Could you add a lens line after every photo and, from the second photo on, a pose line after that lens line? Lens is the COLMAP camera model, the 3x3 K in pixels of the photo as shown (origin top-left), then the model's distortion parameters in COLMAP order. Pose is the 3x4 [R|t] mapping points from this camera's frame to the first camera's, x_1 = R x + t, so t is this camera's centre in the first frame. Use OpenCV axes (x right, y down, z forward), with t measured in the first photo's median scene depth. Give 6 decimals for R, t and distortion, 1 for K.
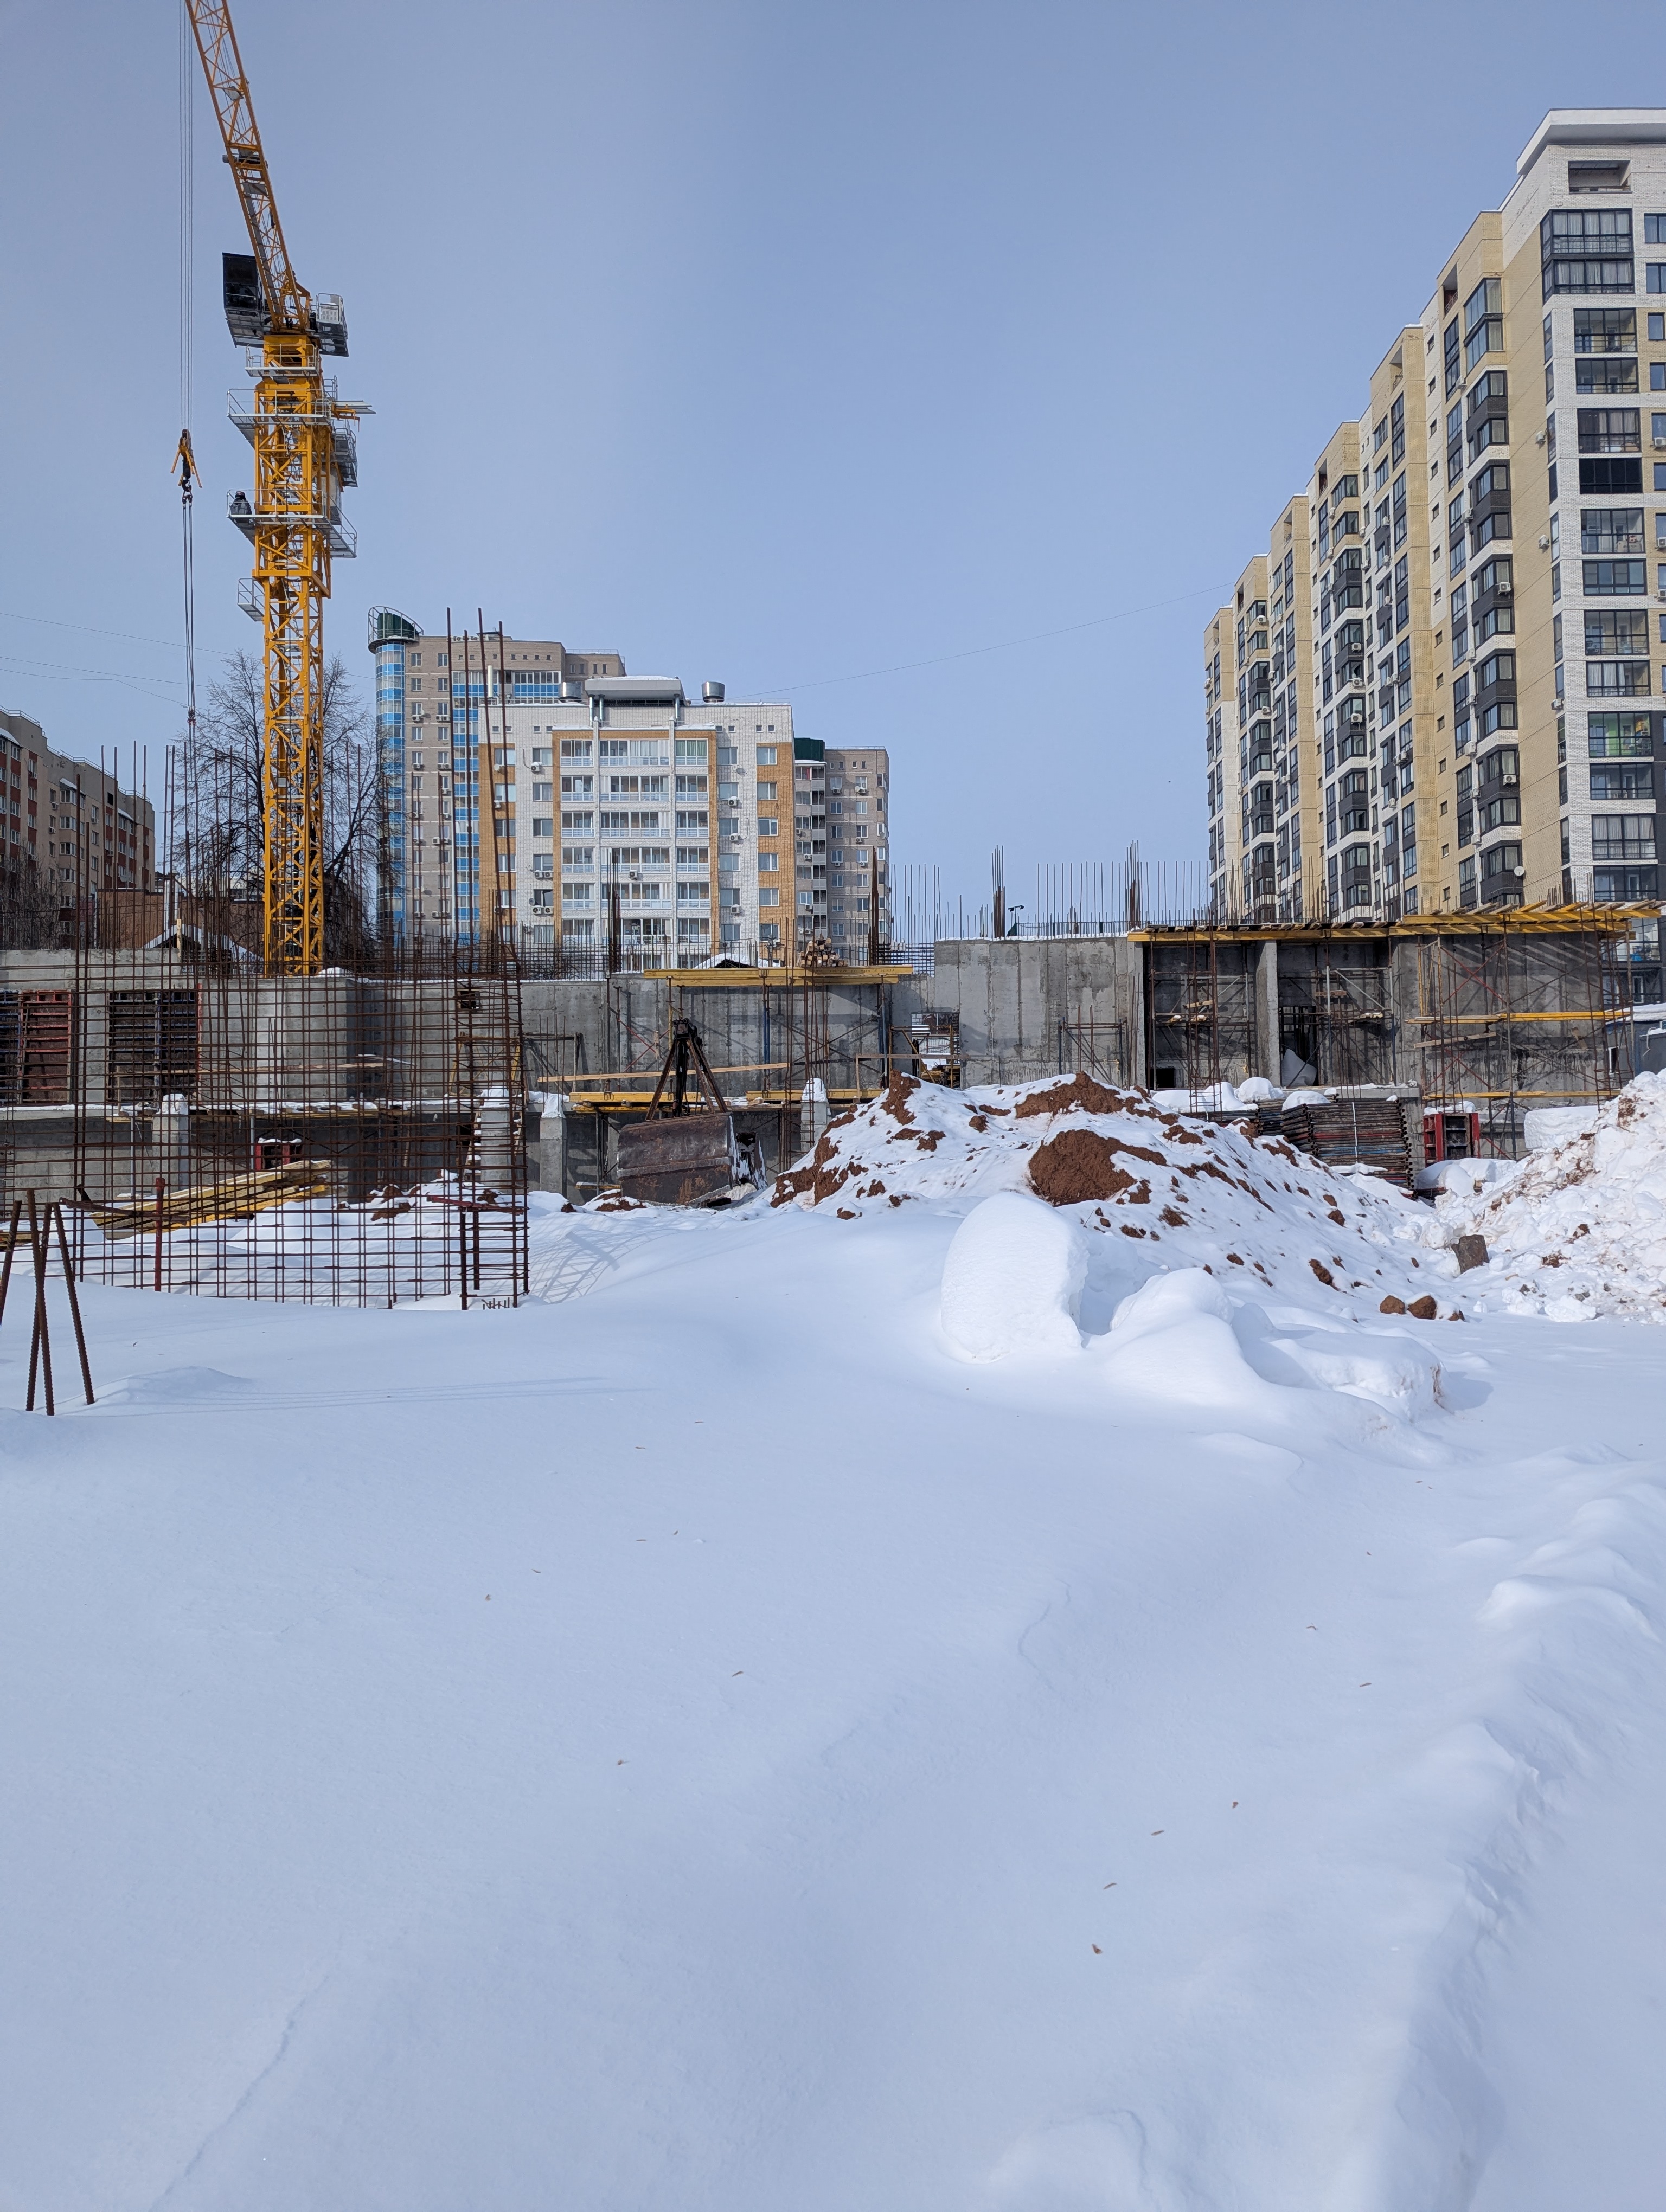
lens RADIAL K [[1524.7, 0, 828.1], [0, 1524.7, 1110.4], [0, 0, 1]] dist [0.087322, -0.079418]
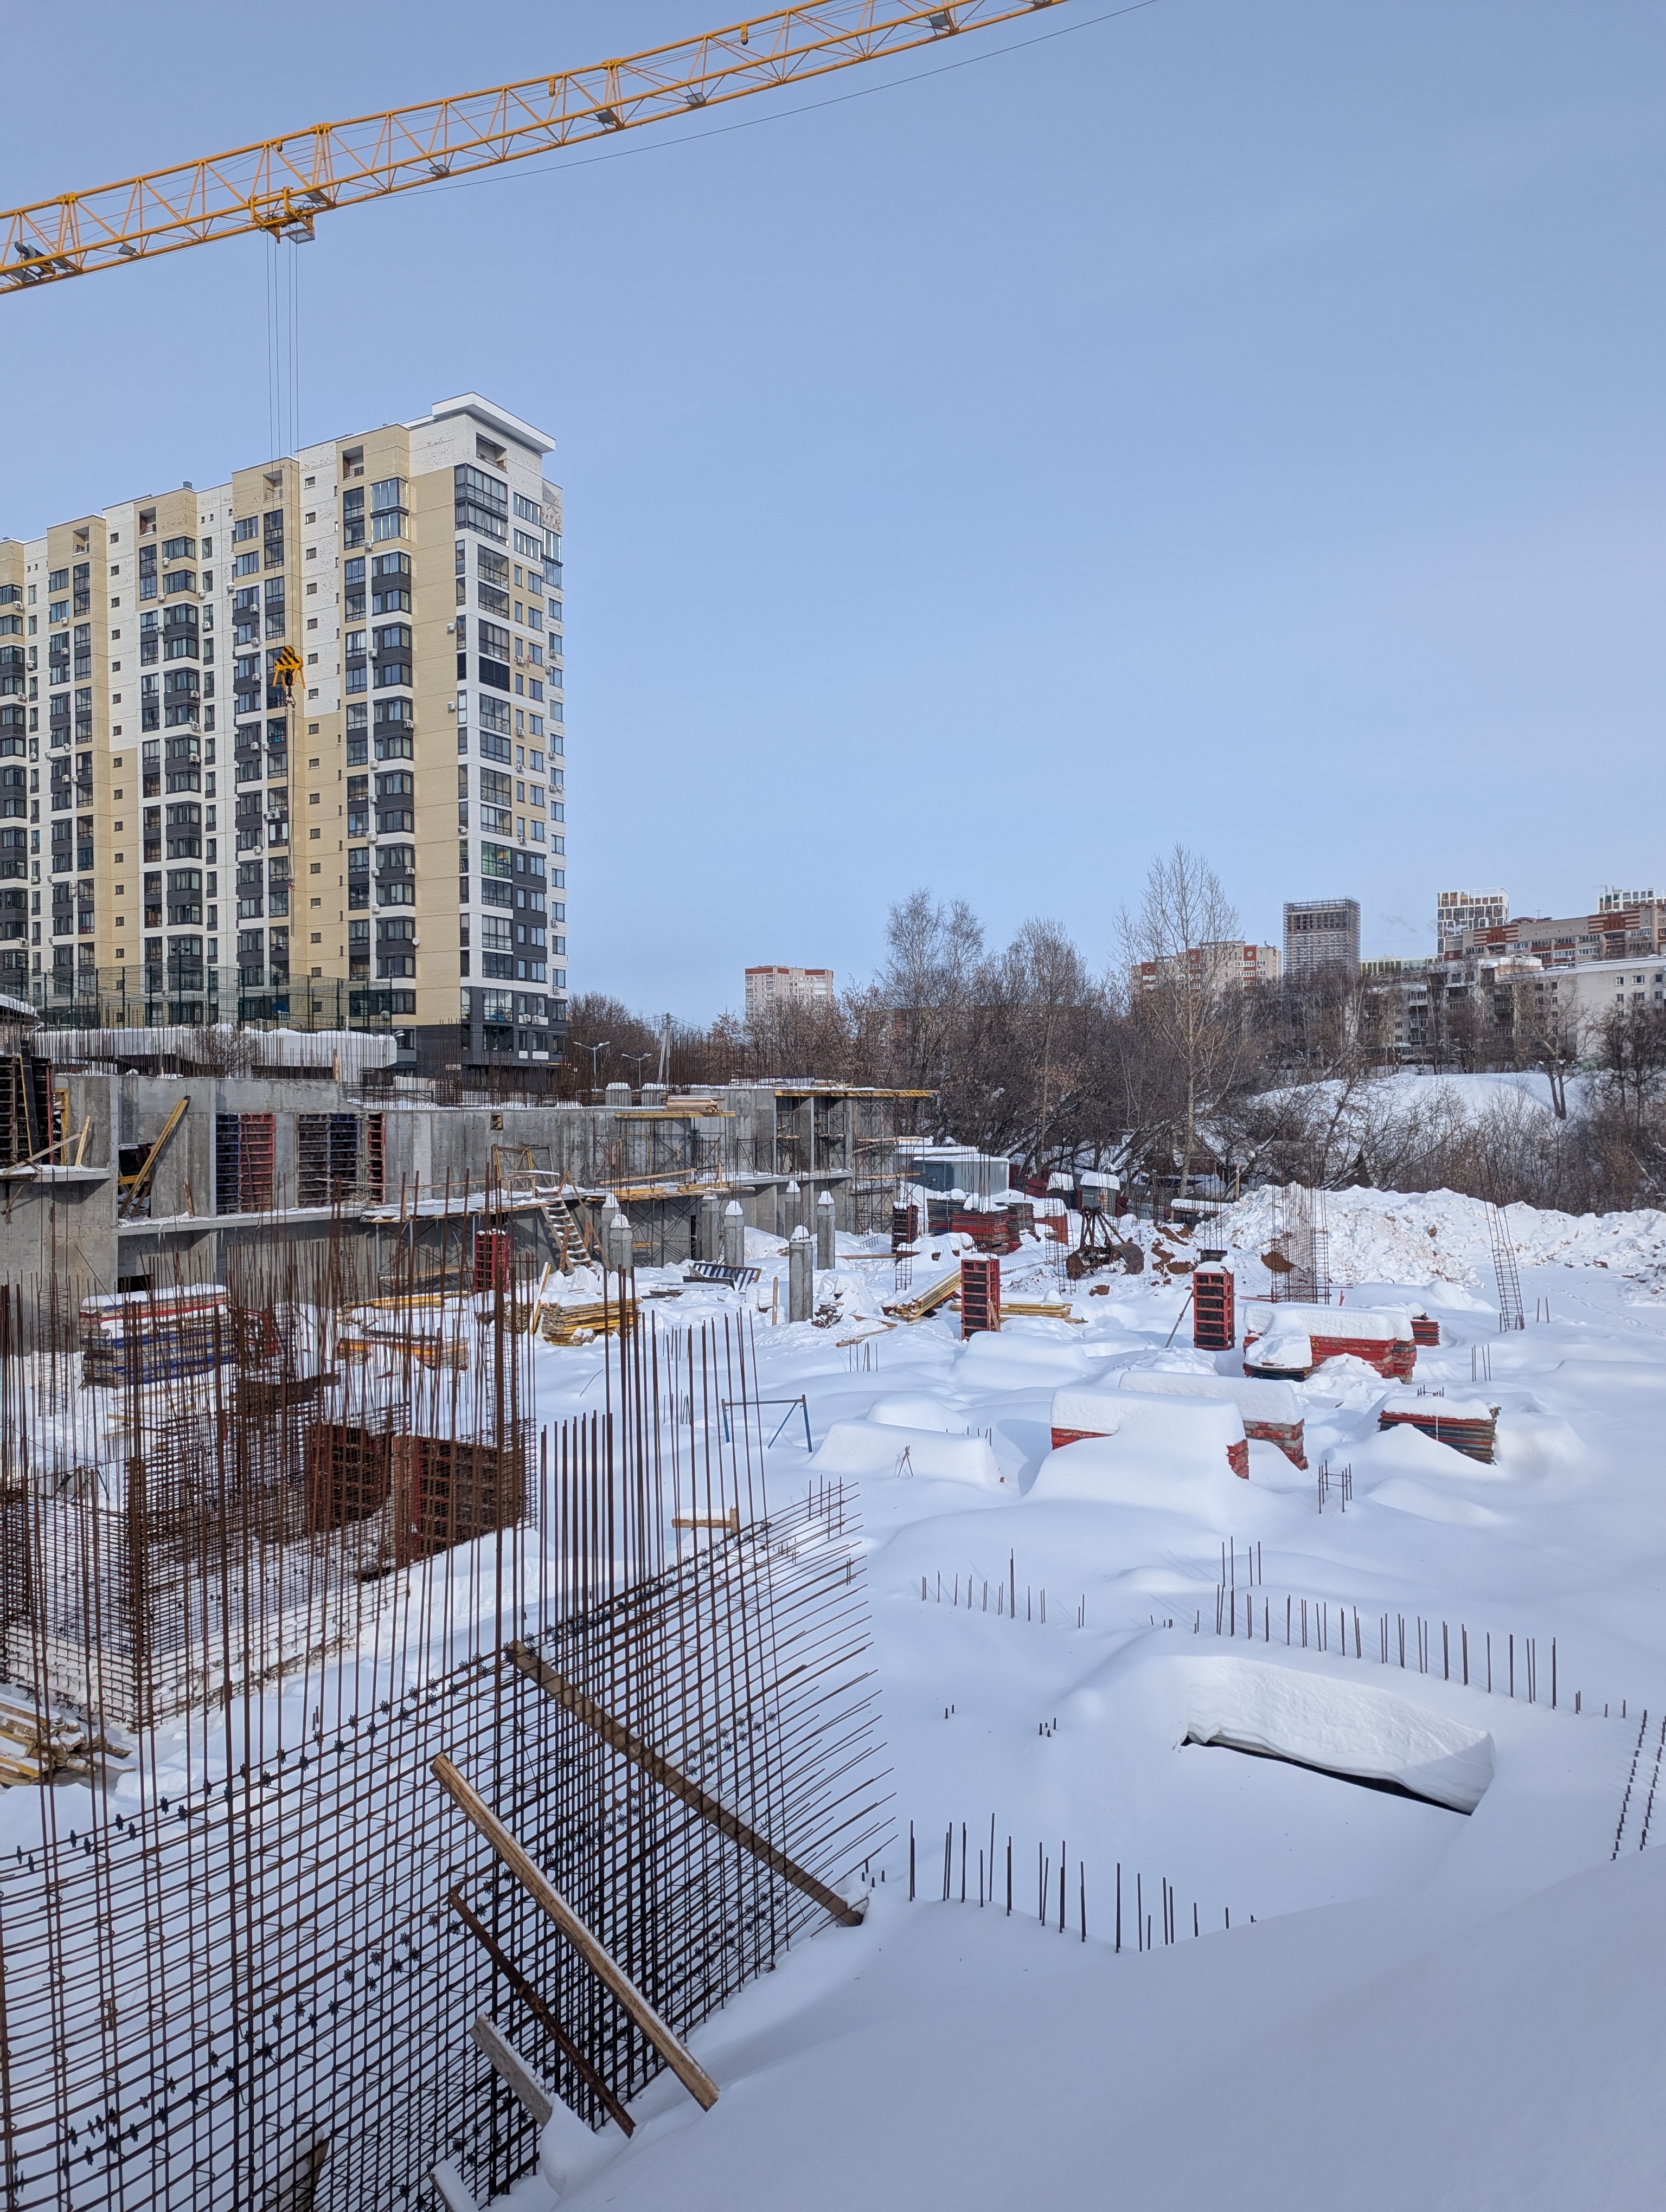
lens RADIAL K [[1524.7, 0, 828.1], [0, 1524.7, 1110.4], [0, 0, 1]] dist [0.087322, -0.079418]
pose [[0.517627, 0.012219, 0.855519, -0.529627], [-0.049166, 0.998671, 0.015484, -0.048920], [-0.854193, -0.050077, 0.517539, 0.000376]]
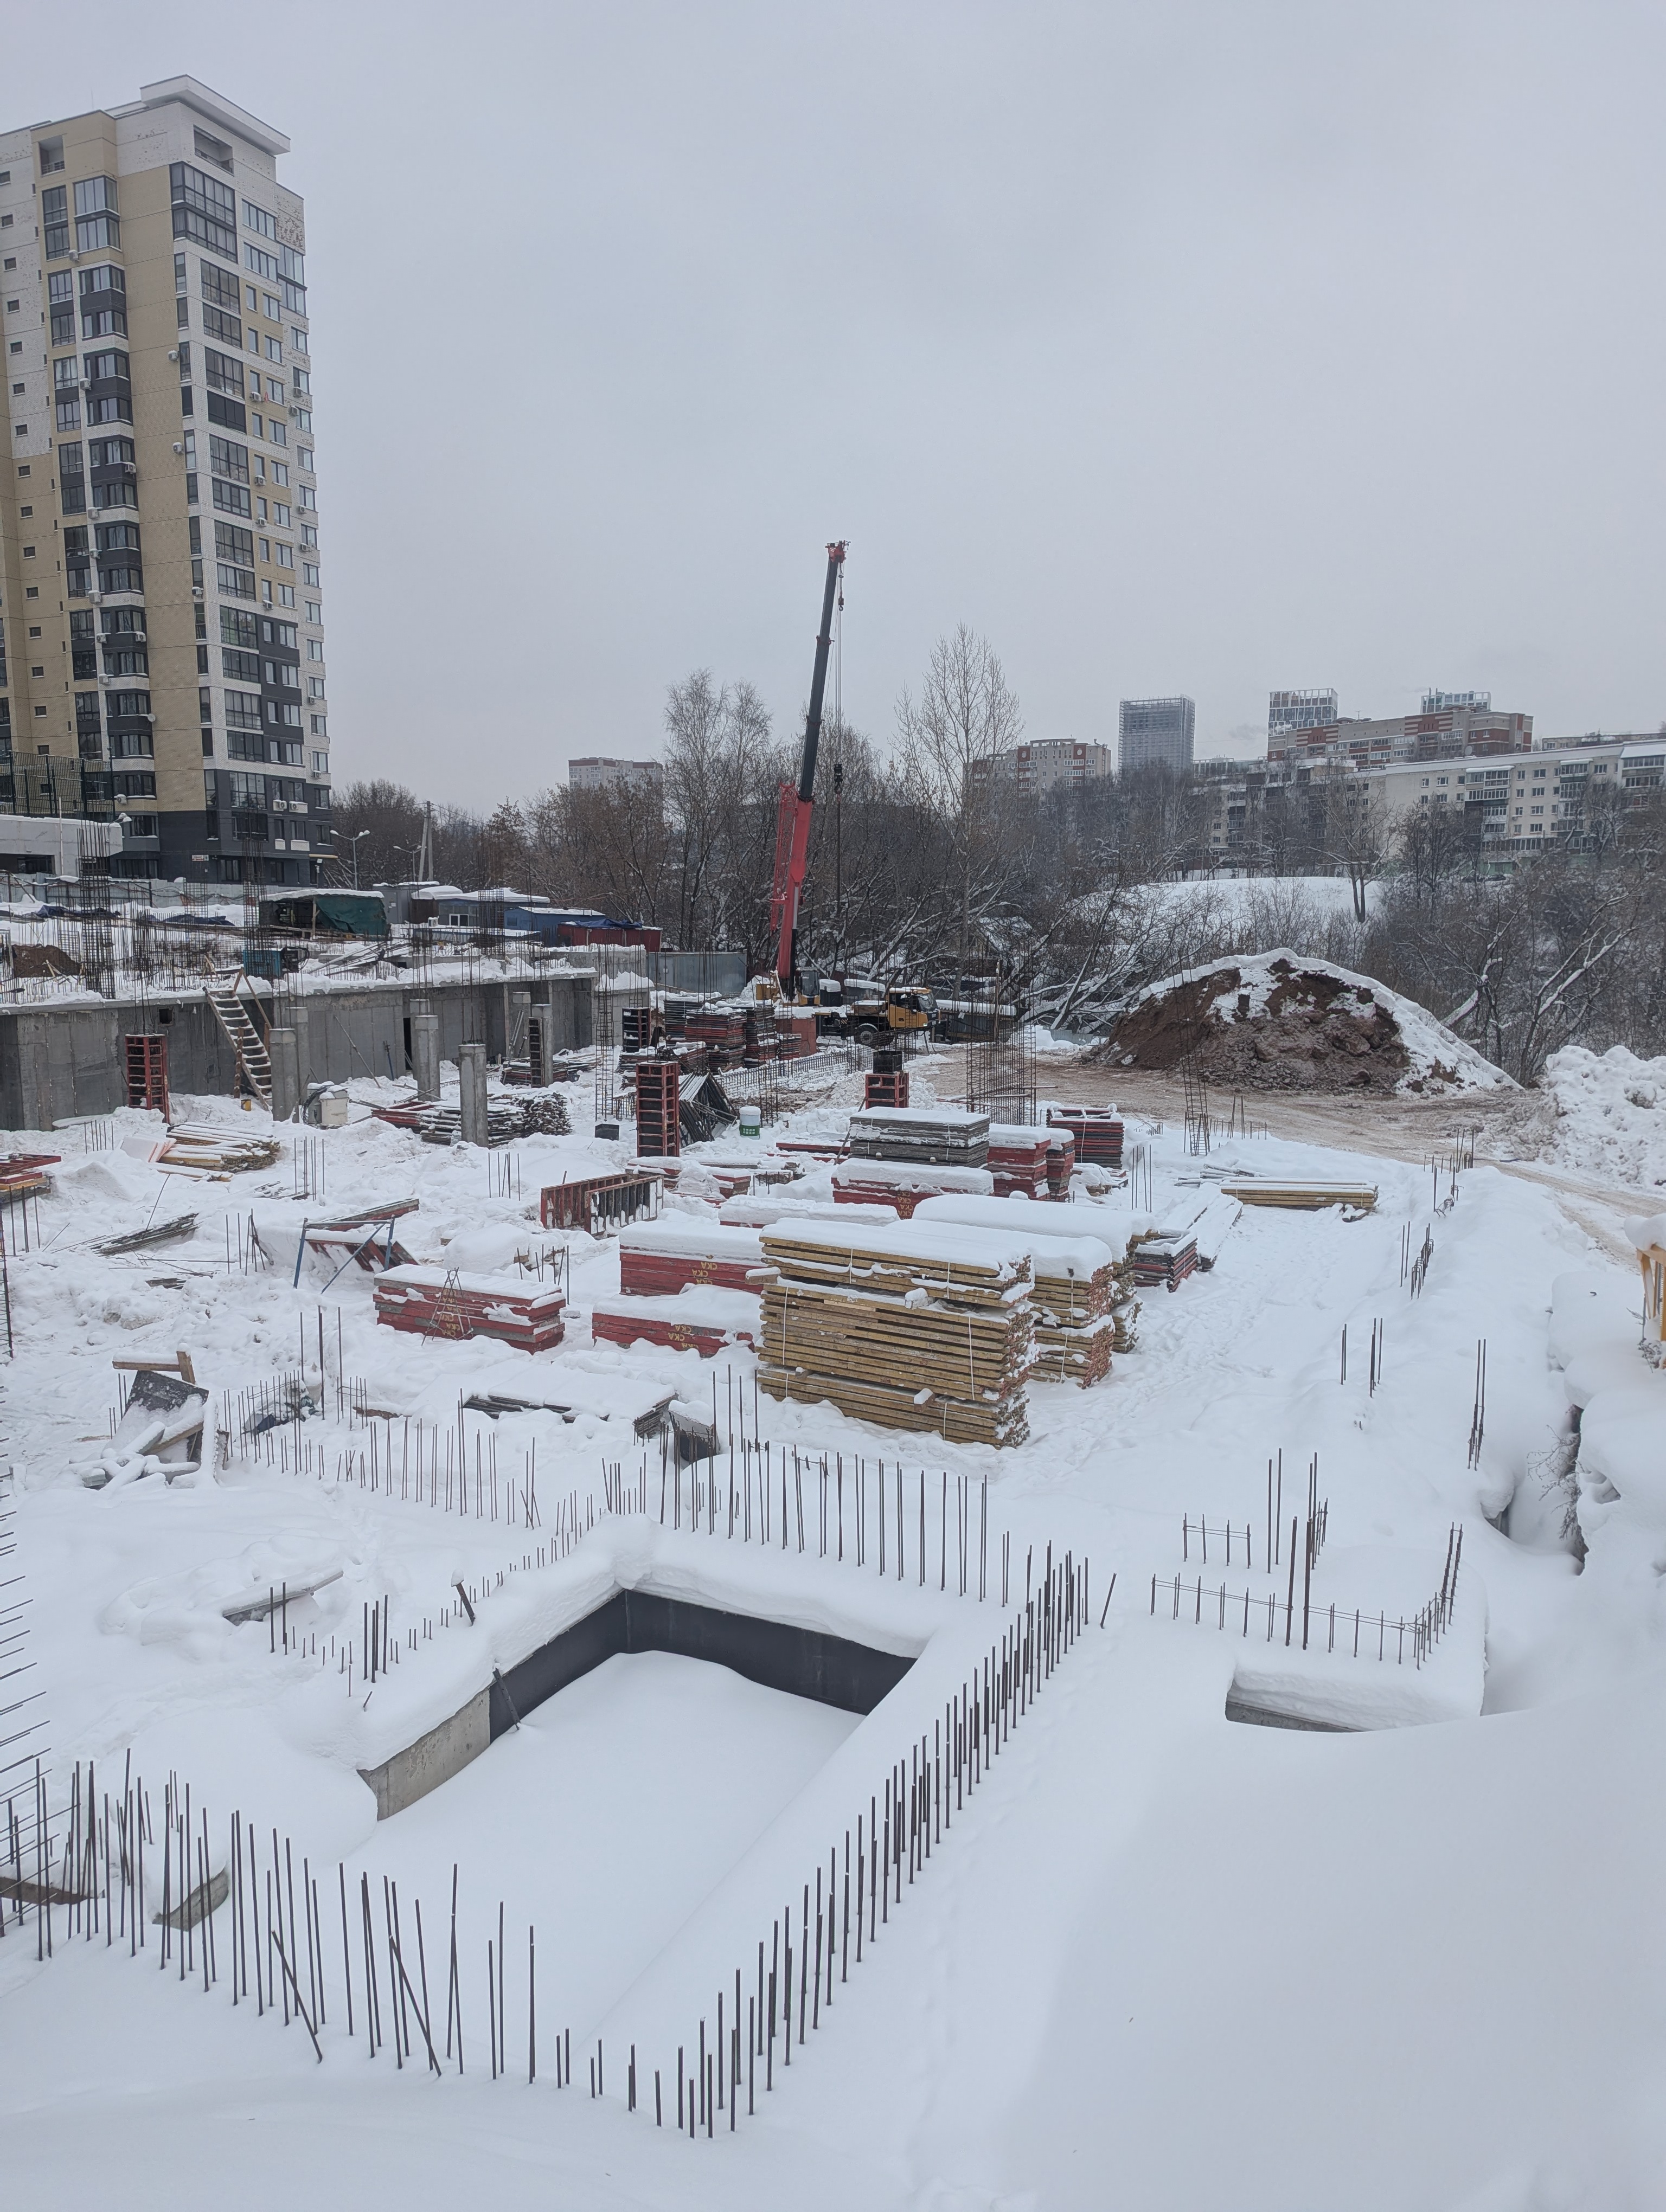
lens RADIAL K [[1541.4, 0, 823.3], [0, 1541.4, 1104.3], [0, 0, 1]] dist [0.065438, -0.059015]
pose [[0.430405, -0.097659, 0.897337, -0.482643], [-0.053600, 0.989610, 0.133410, -0.047722], [-0.901043, -0.105518, 0.420699, -0.027969]]
